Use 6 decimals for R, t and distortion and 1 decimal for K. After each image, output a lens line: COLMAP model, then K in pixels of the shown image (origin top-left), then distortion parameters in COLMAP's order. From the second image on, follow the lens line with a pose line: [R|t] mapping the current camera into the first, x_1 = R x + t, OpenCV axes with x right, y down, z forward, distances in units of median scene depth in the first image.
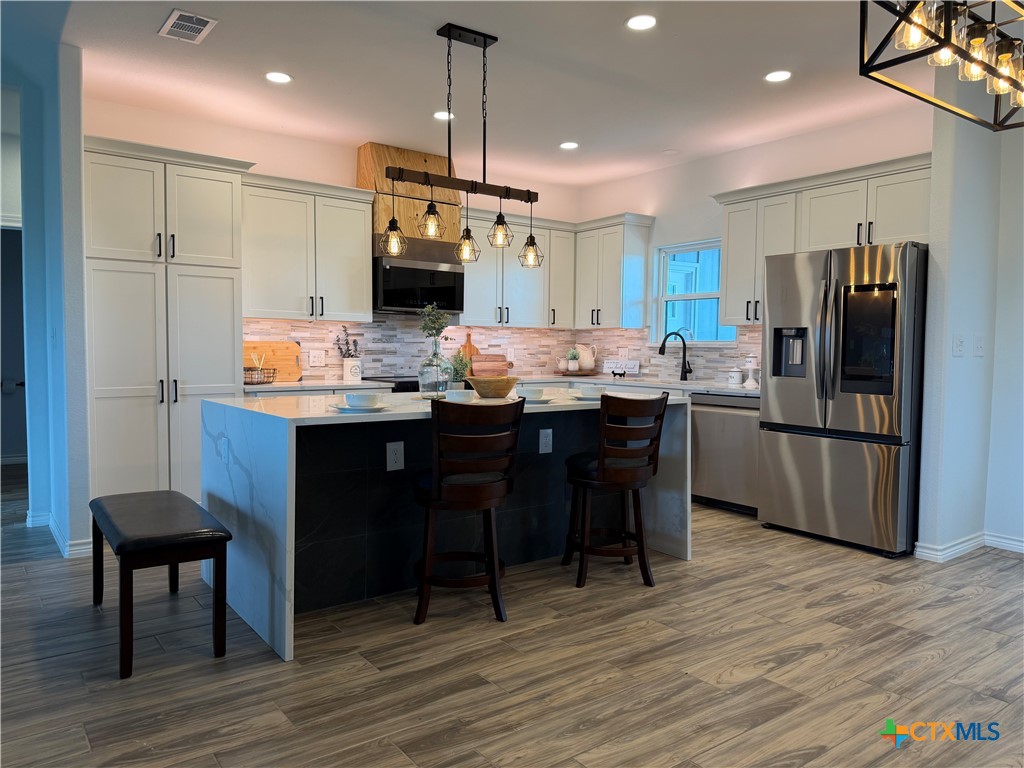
lens RADIAL K [[725.5, 0, 511.6], [0, 725.5, 385.2], [0, 0, 1]] dist [0.057612, -0.067563]
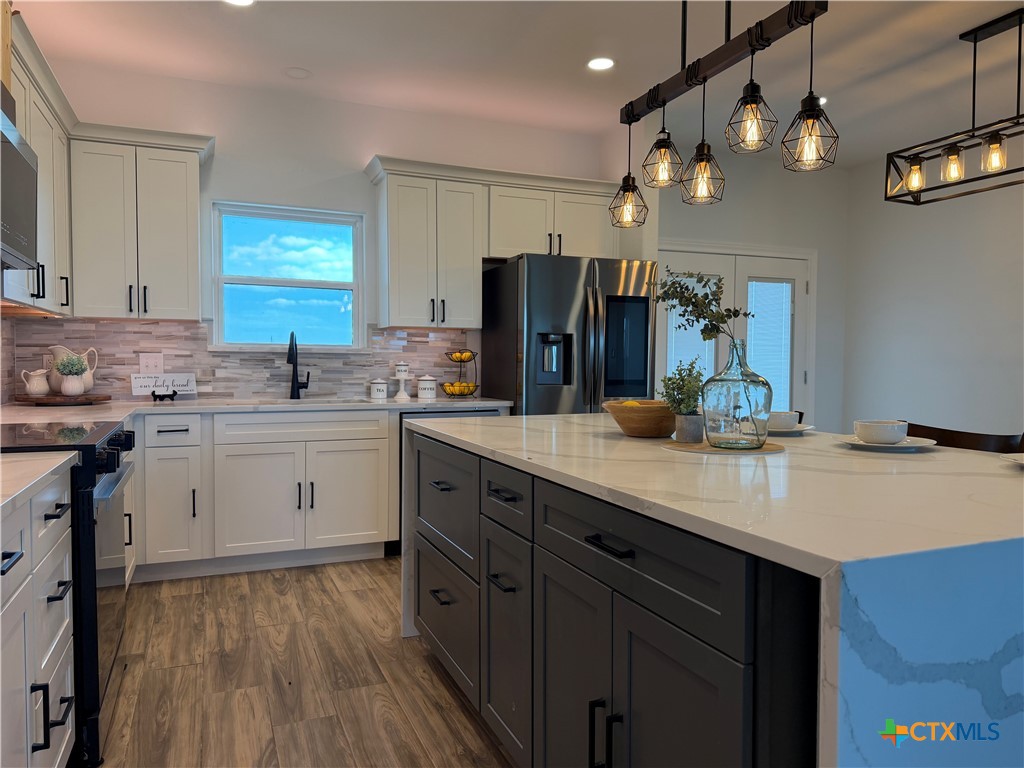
lens RADIAL K [[725.5, 0, 508.6], [0, 725.5, 383.2], [0, 0, 1]] dist [0.057612, -0.067563]
pose [[0.246035, -0.039556, 0.968454, -0.617935], [0.046352, 0.998504, 0.029008, -0.050495], [-0.968152, 0.037753, 0.247500, 0.944666]]
